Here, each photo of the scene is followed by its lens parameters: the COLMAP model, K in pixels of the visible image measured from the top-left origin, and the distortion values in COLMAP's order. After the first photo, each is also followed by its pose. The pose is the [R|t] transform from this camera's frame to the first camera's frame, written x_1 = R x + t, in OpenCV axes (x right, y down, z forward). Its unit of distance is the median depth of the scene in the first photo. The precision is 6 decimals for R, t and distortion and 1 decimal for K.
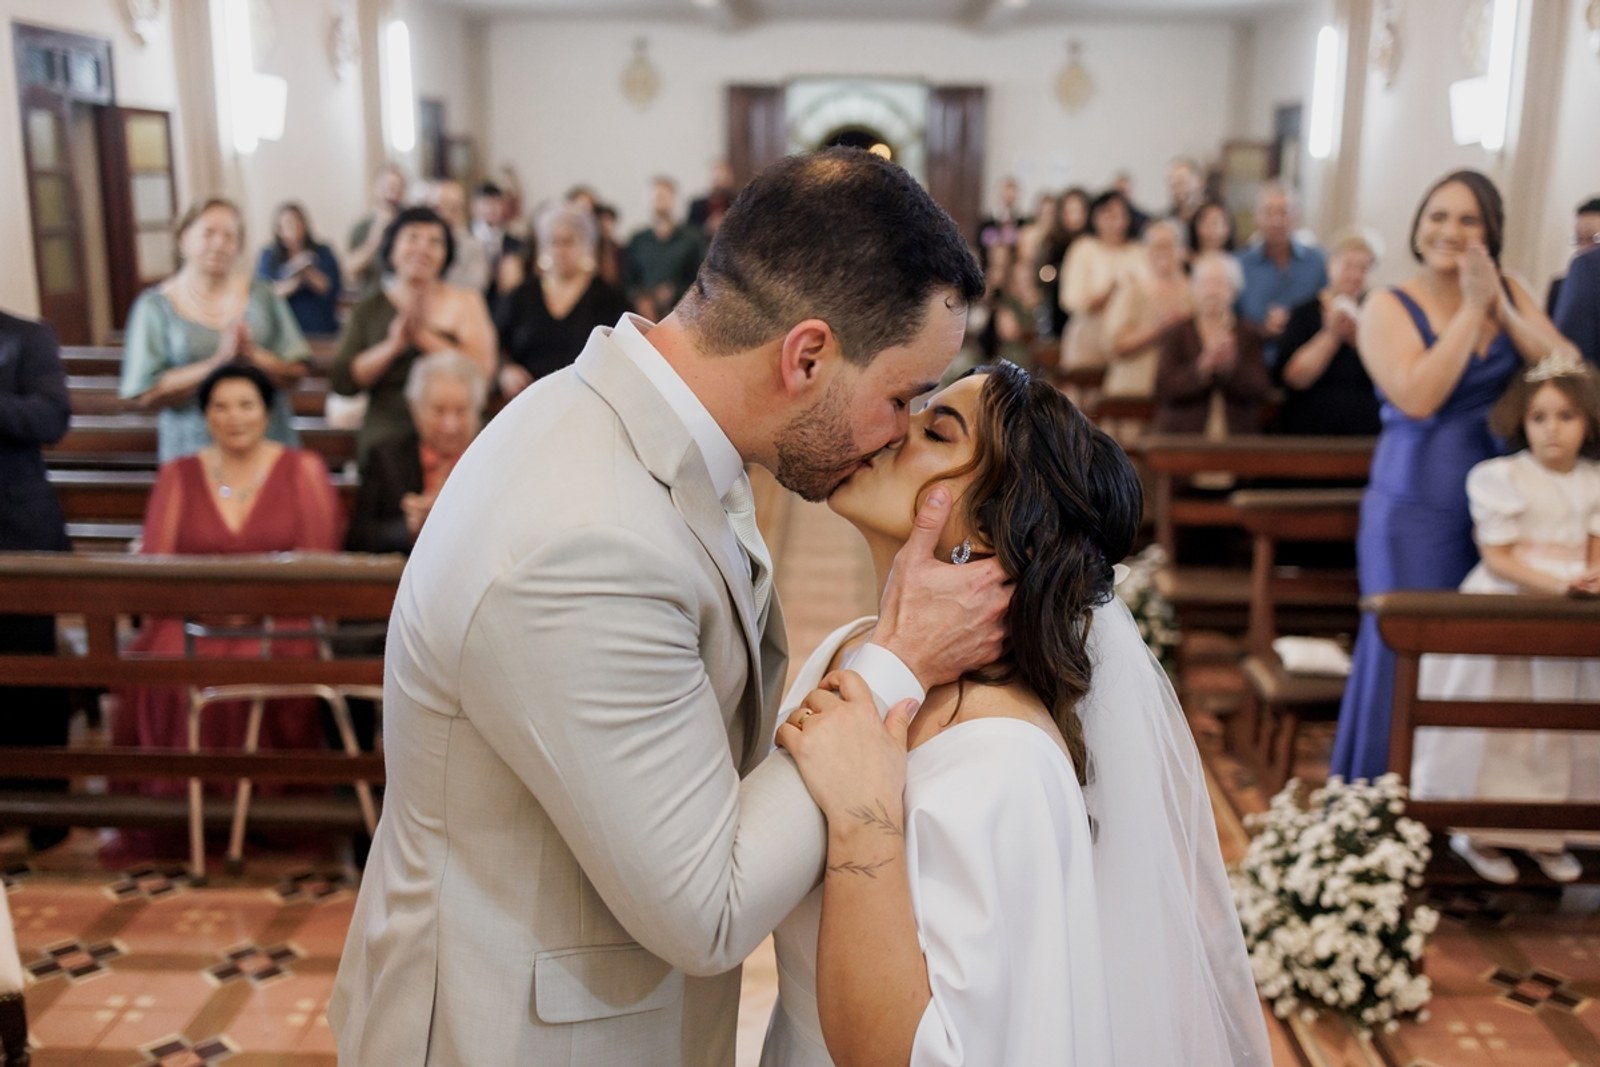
lens RADIAL K [[1706.9, 0, 779.3], [0, 1706.9, 587.0], [0, 0, 1]] dist [0.006294, 0.026977]
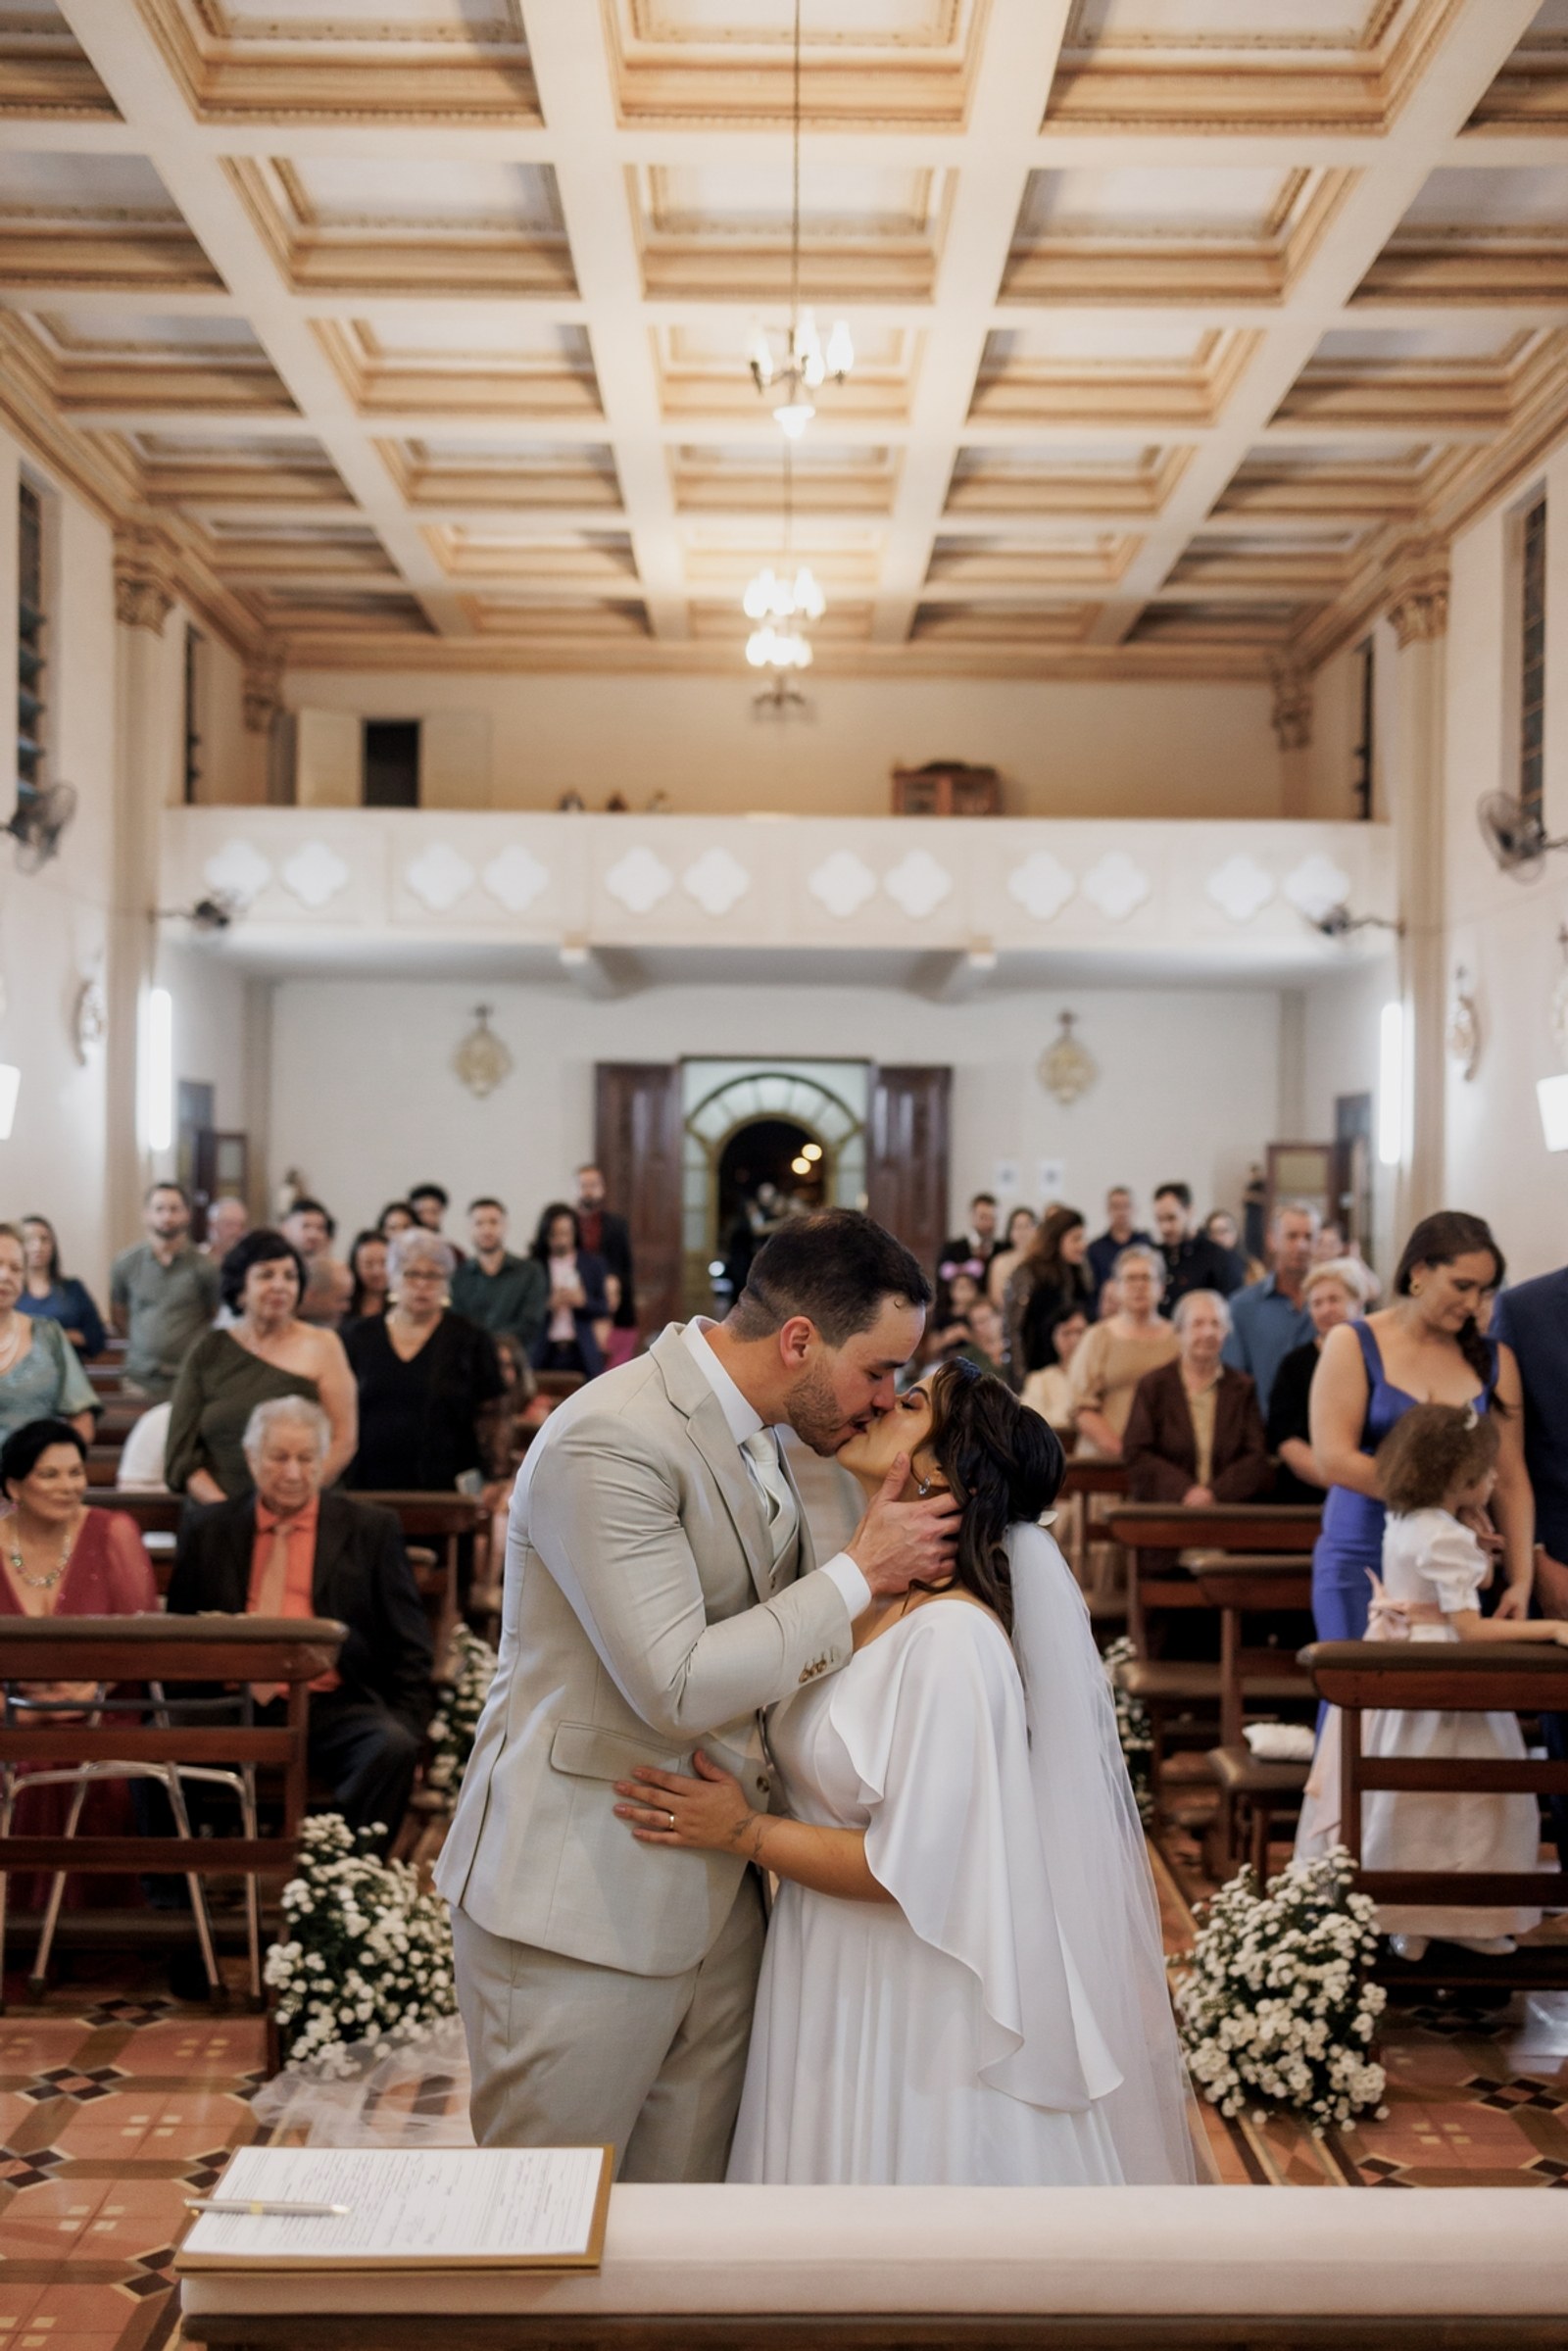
lens RADIAL K [[2887.6, 0, 772.5], [0, 2887.6, 1219.3], [0, 0, 1]] dist [0.169947, 0.042356]
pose [[0.999302, 0.001832, 0.037303, -0.006707], [0.006274, 0.976371, -0.216011, 0.120479], [-0.036818, 0.216095, 0.975678, -0.604450]]
